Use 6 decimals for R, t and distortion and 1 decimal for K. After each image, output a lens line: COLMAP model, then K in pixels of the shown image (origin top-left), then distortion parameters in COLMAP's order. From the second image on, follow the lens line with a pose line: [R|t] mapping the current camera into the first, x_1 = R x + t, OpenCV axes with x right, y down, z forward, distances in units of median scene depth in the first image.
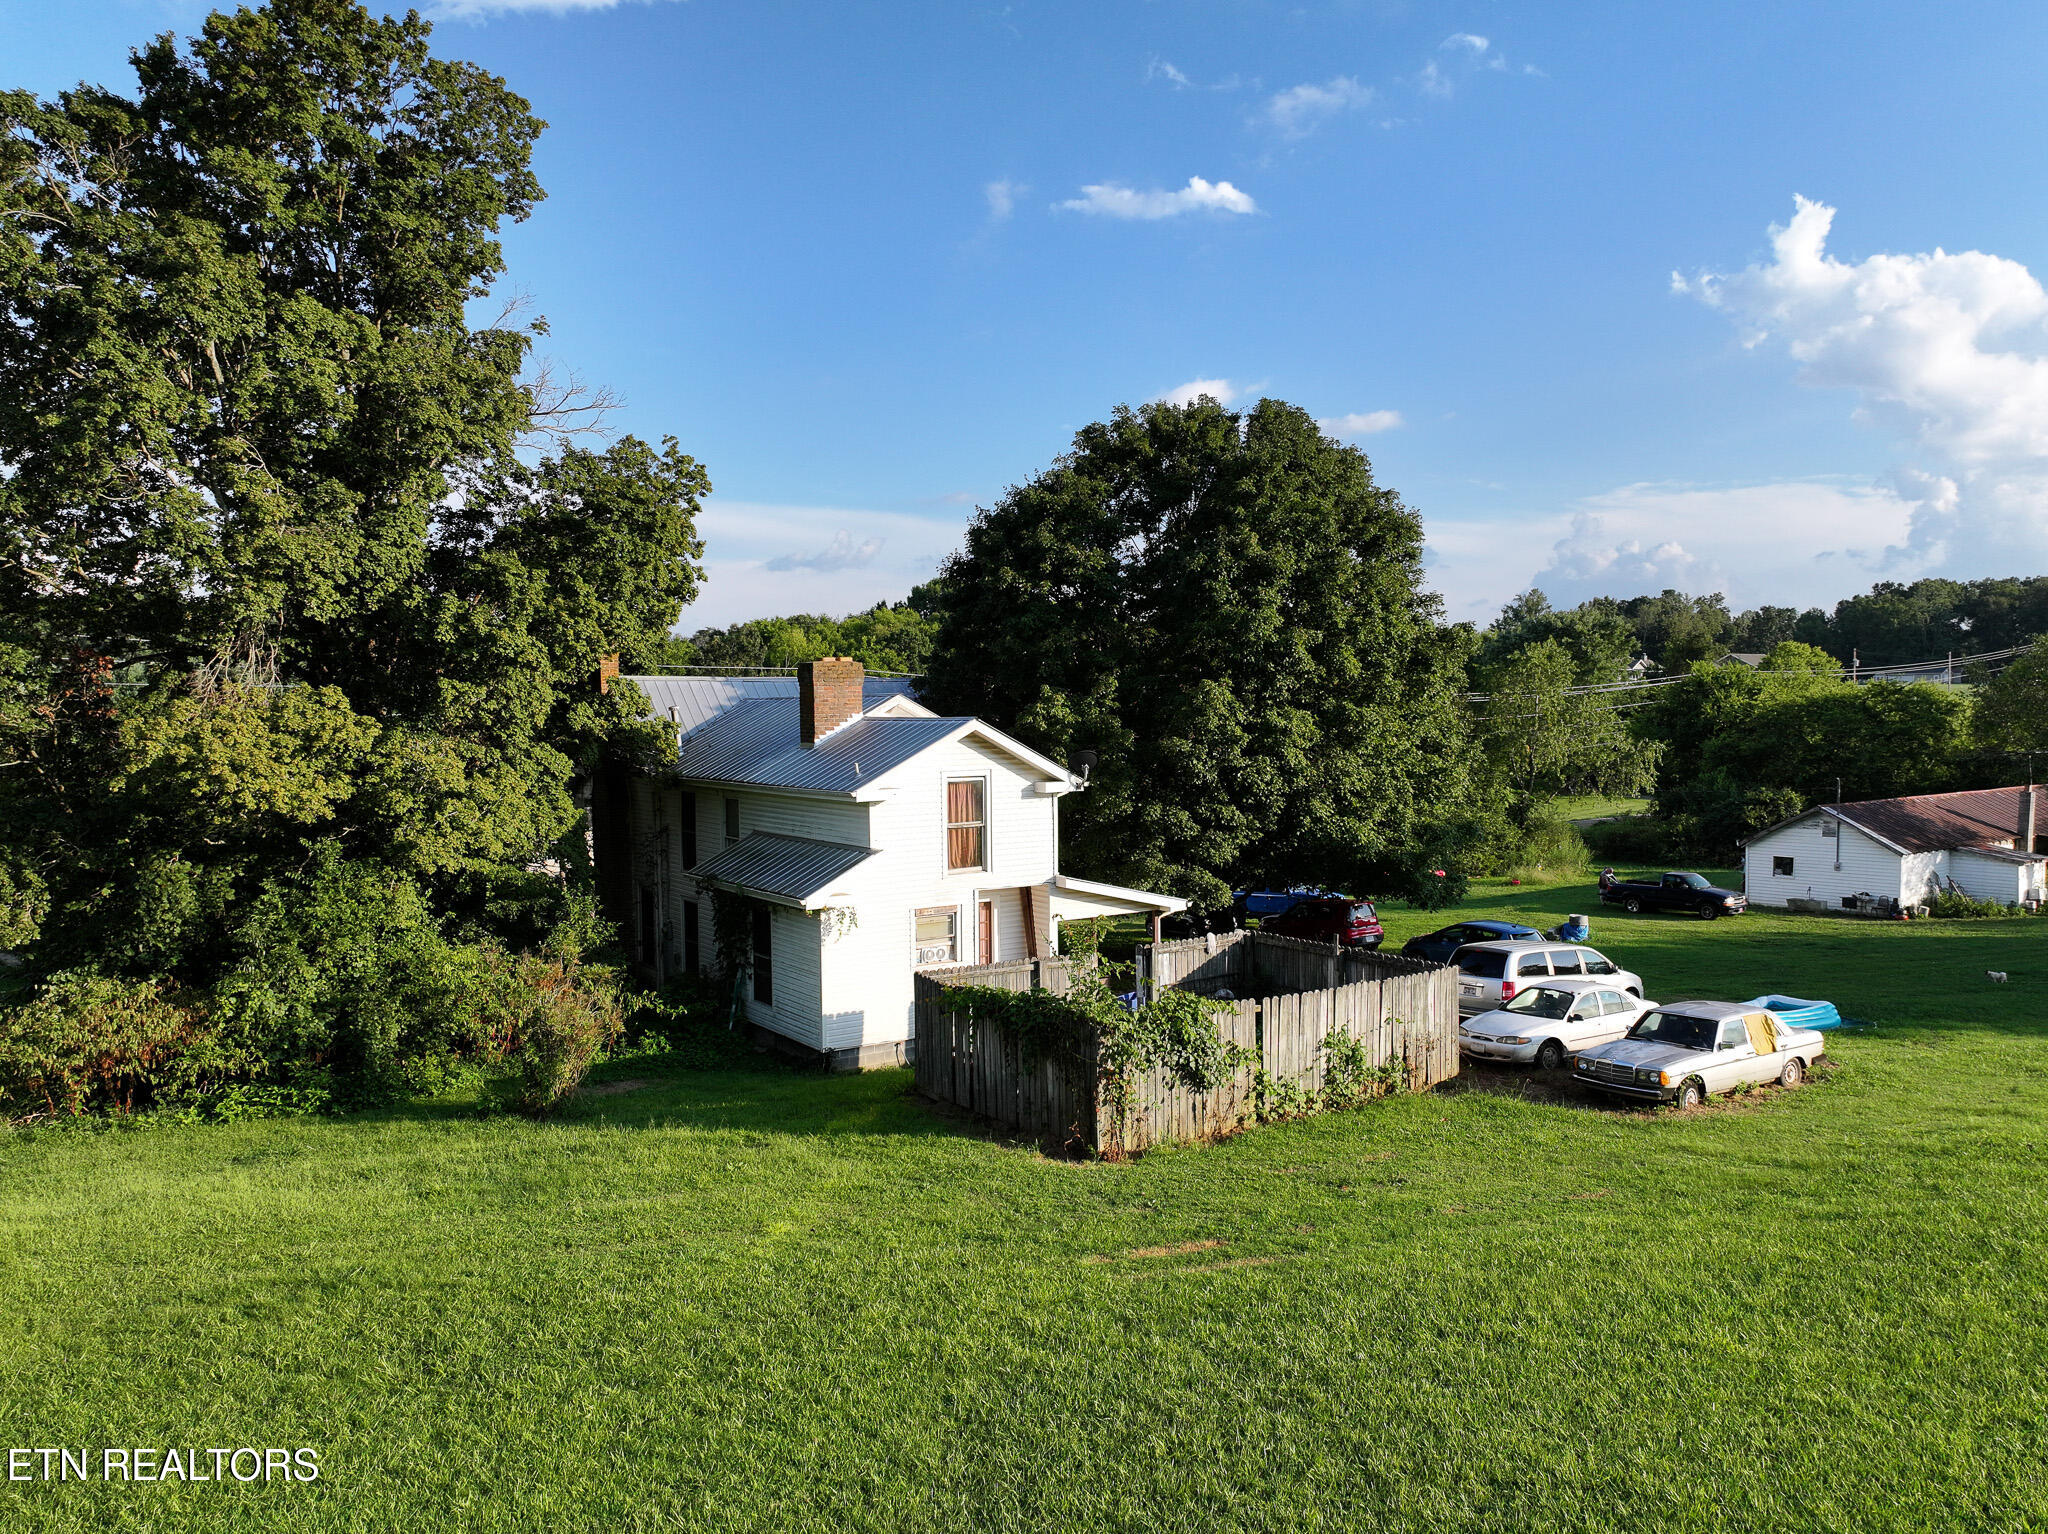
lens RADIAL K [[1441.0, 0, 1031.1], [0, 1441.0, 763.4], [0, 0, 1]] dist [-0.005466, 0.026603]
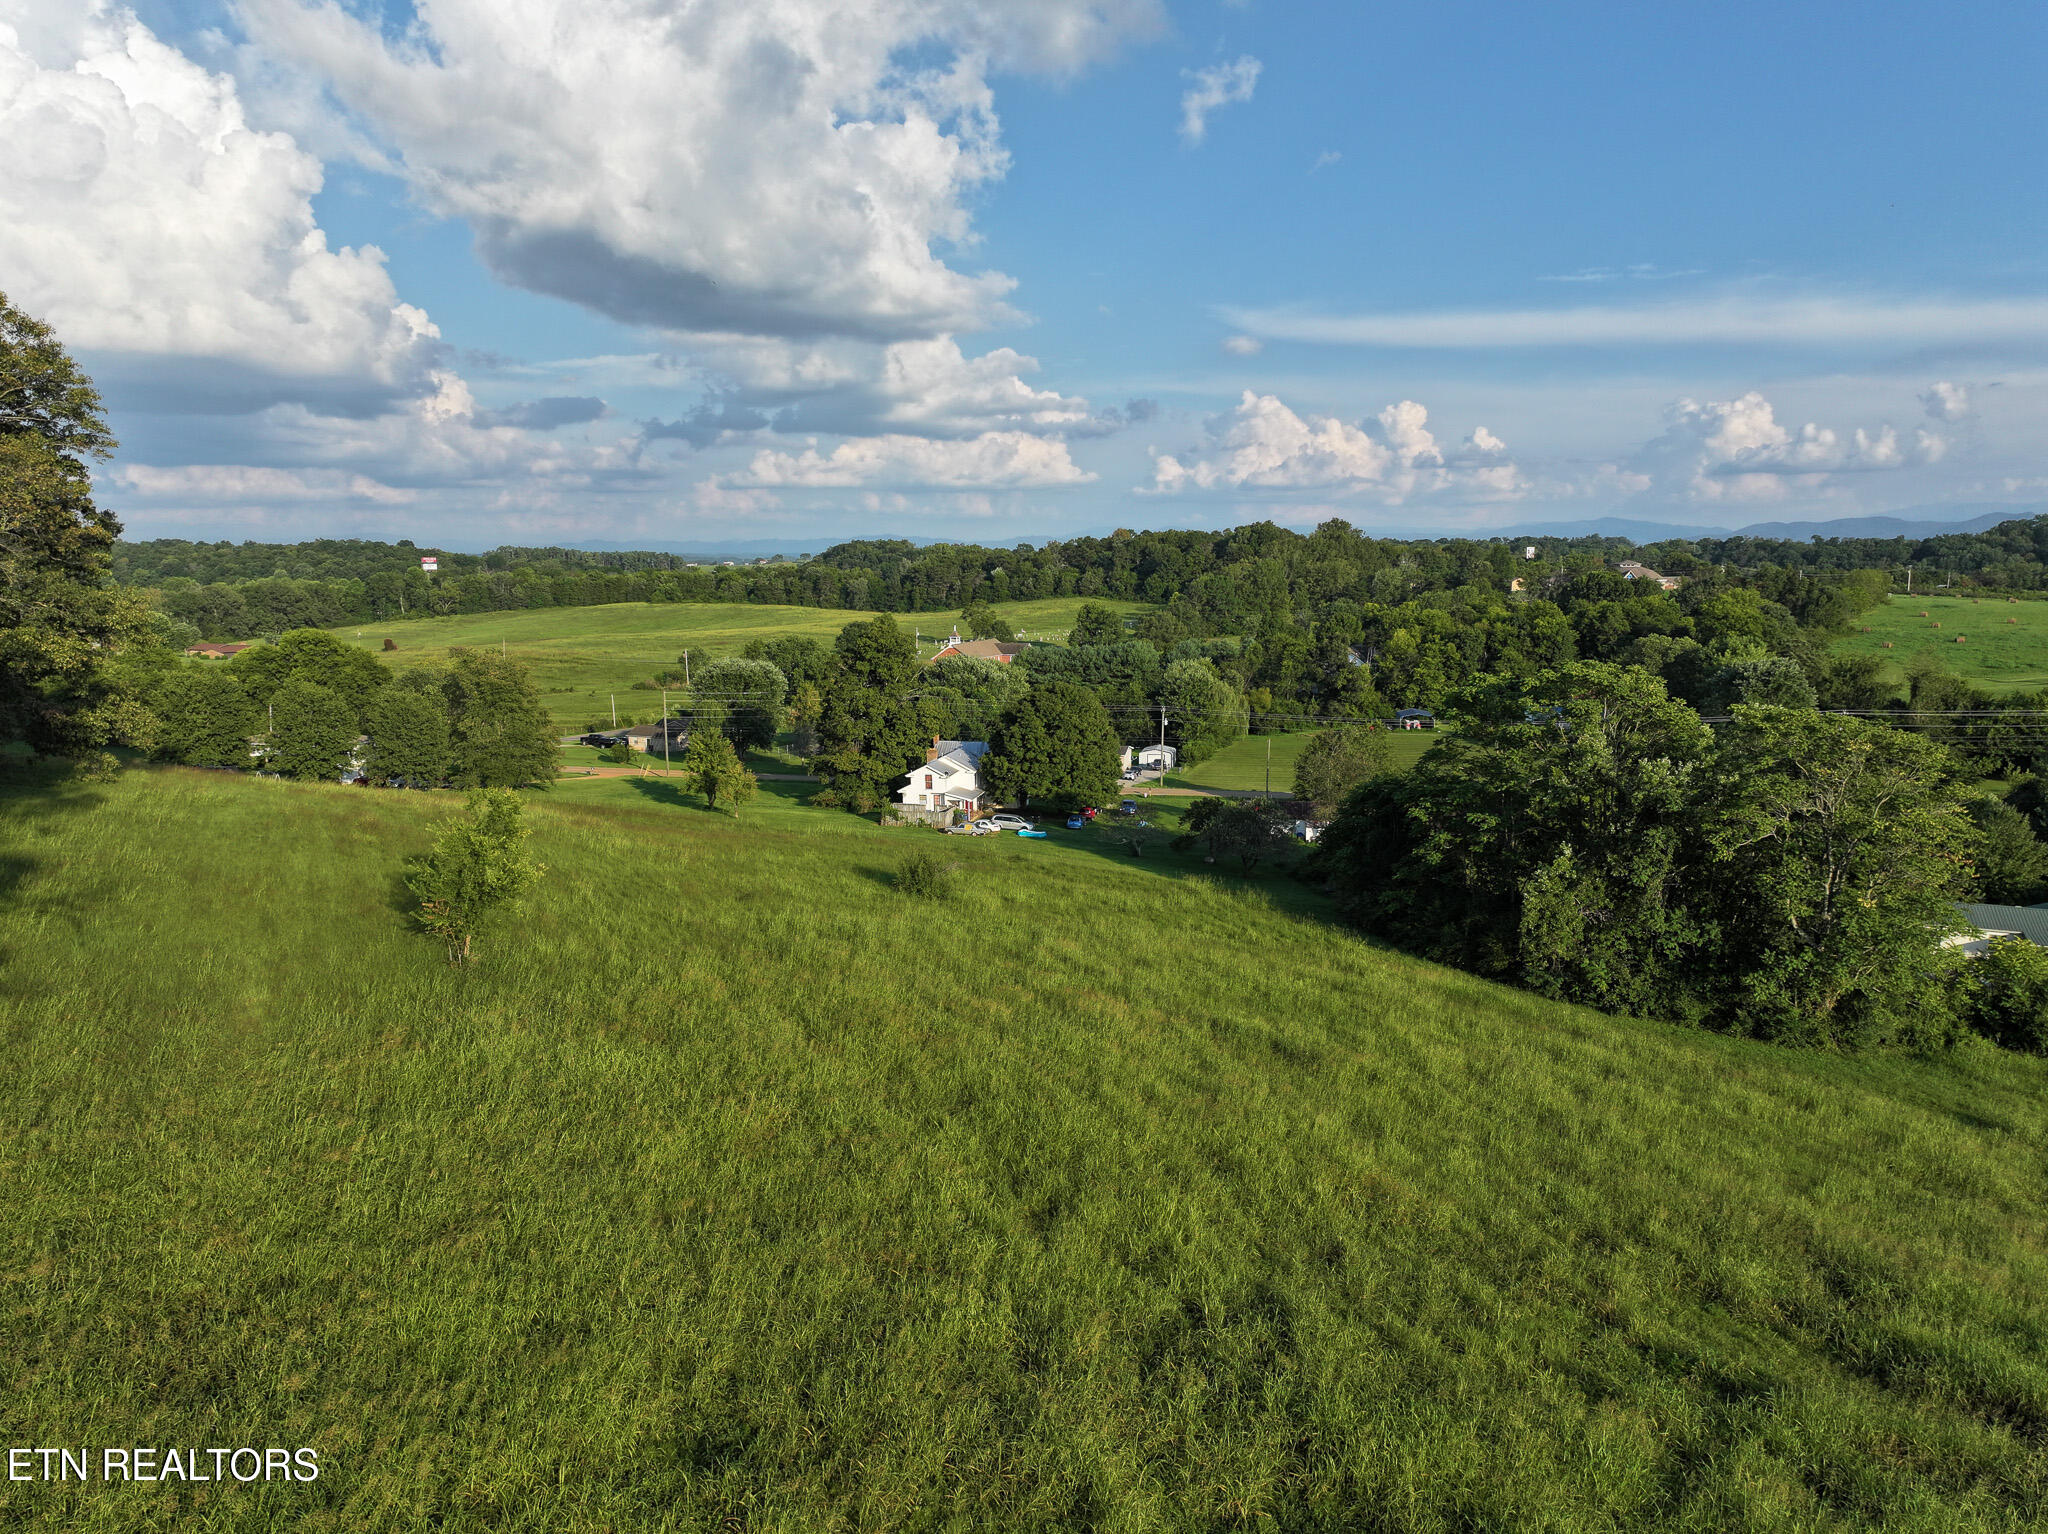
lens RADIAL K [[1424.7, 0, 1028.6], [0, 1424.7, 832.9], [0, 0, 1]] dist [0.003284, 0.002194]
pose [[0.690842, 0.141759, -0.708973, 4.330231], [-0.028605, 0.985181, 0.169114, -0.738969], [0.722440, -0.096550, 0.684659, -2.696387]]
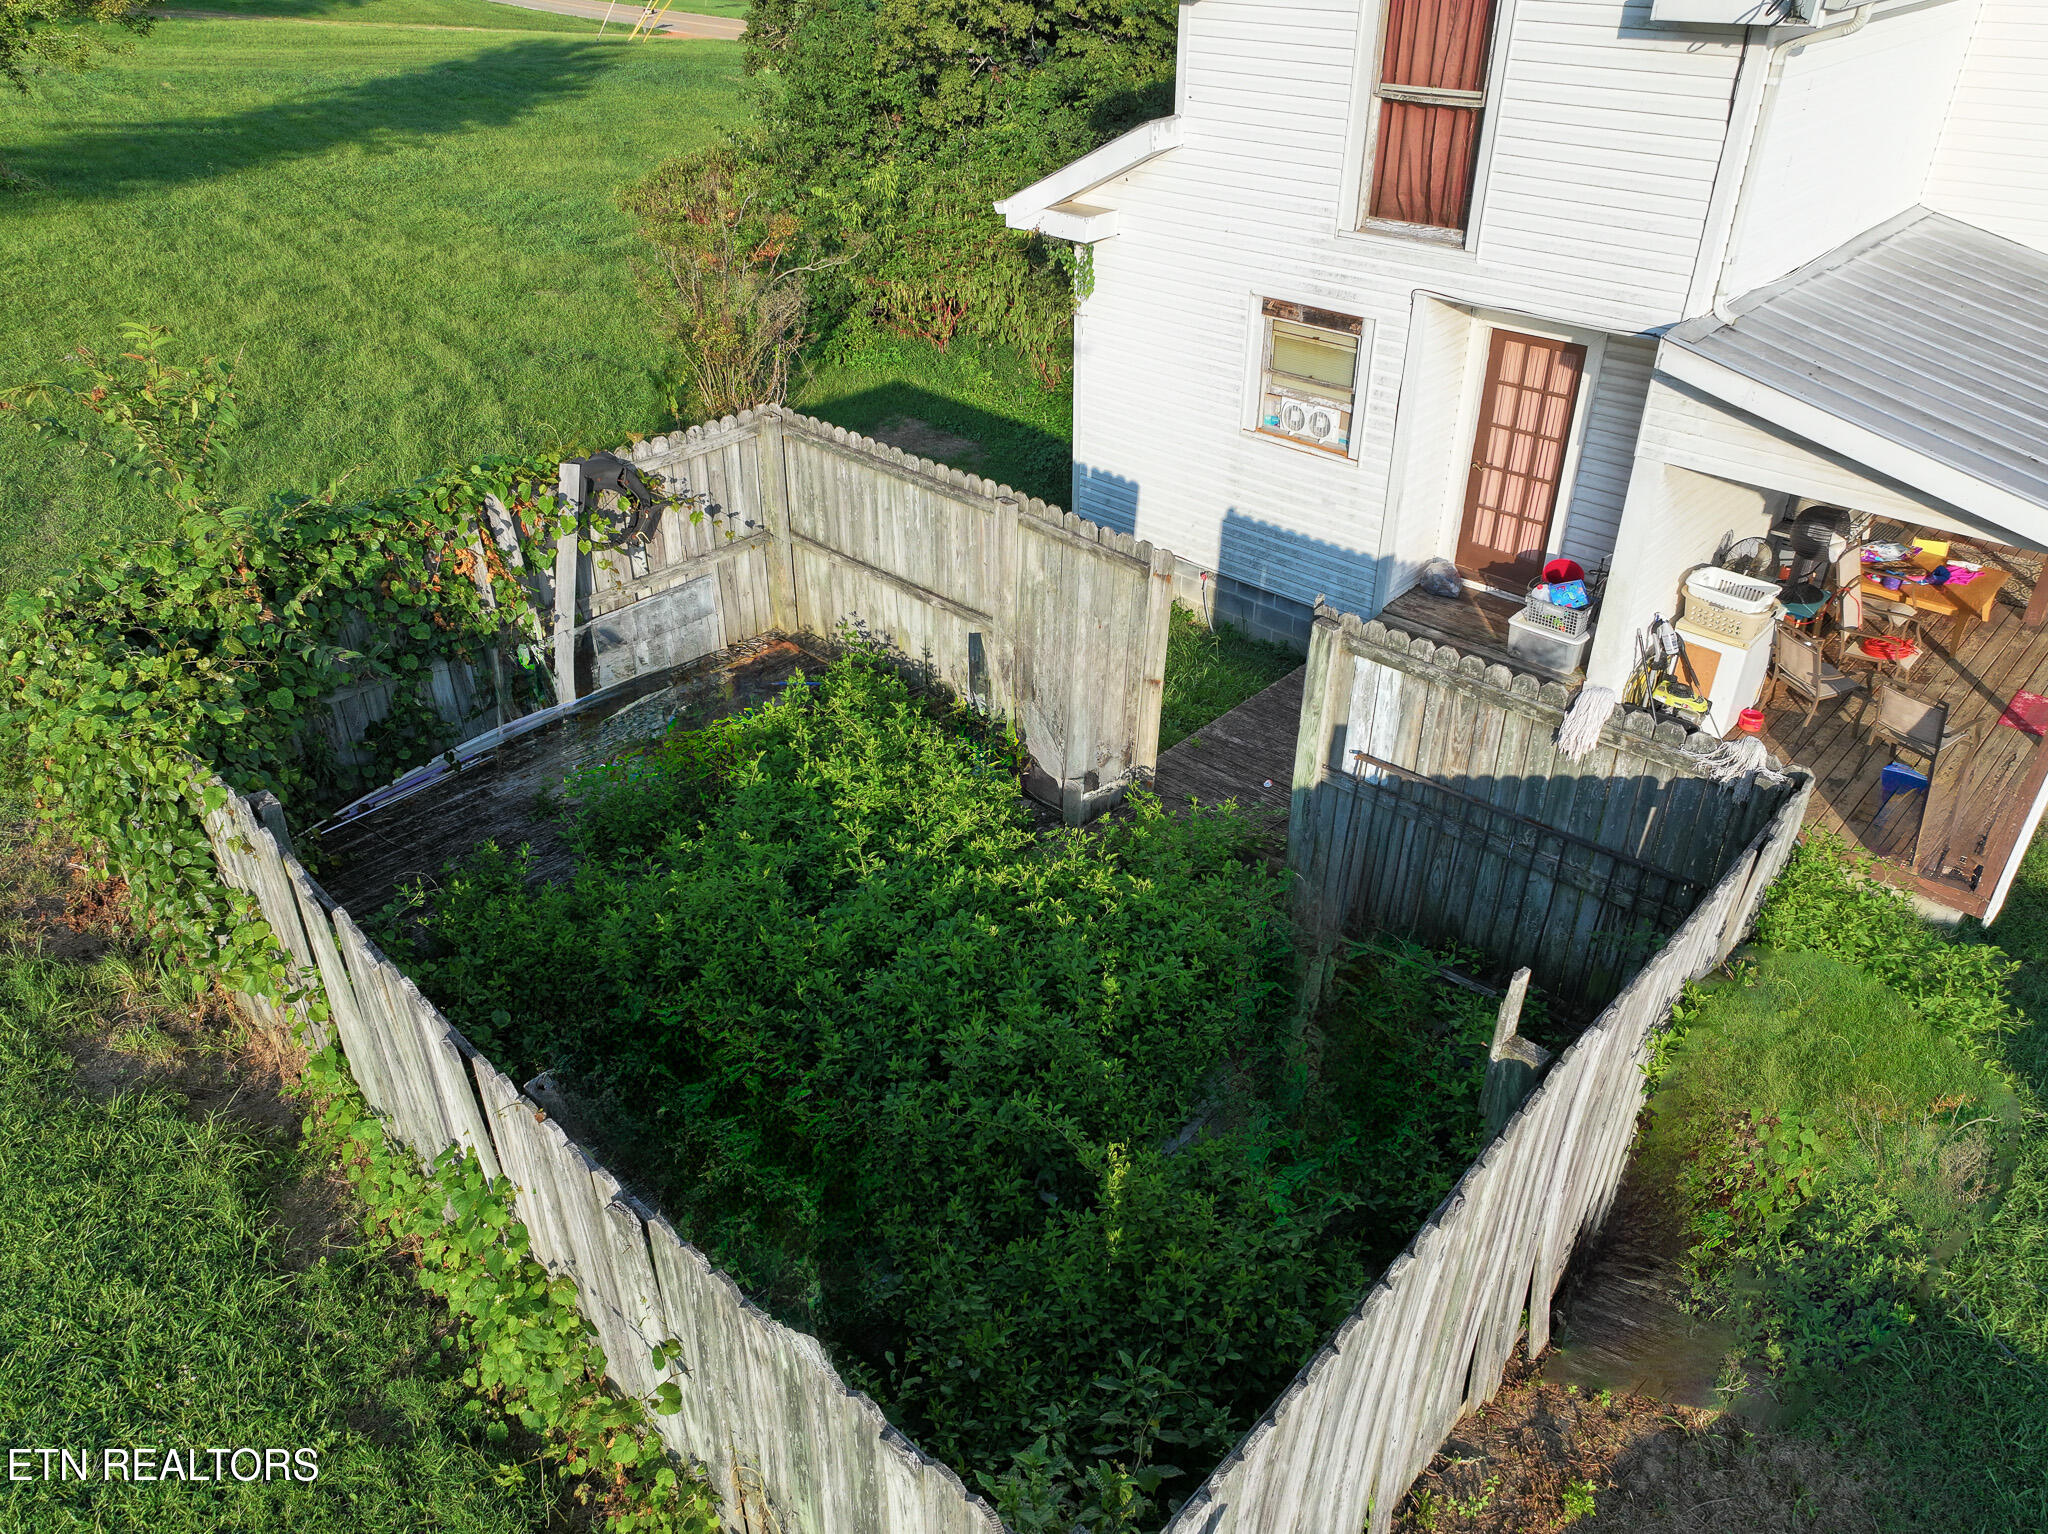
lens RADIAL K [[1441.0, 0, 1031.1], [0, 1441.0, 763.4], [0, 0, 1]] dist [-0.005466, 0.026603]
pose [[0.217780, 0.528109, -0.820776, 0.296641], [-0.035559, 0.844695, 0.534065, -0.004016], [0.975350, -0.087122, 0.202737, 0.786566]]
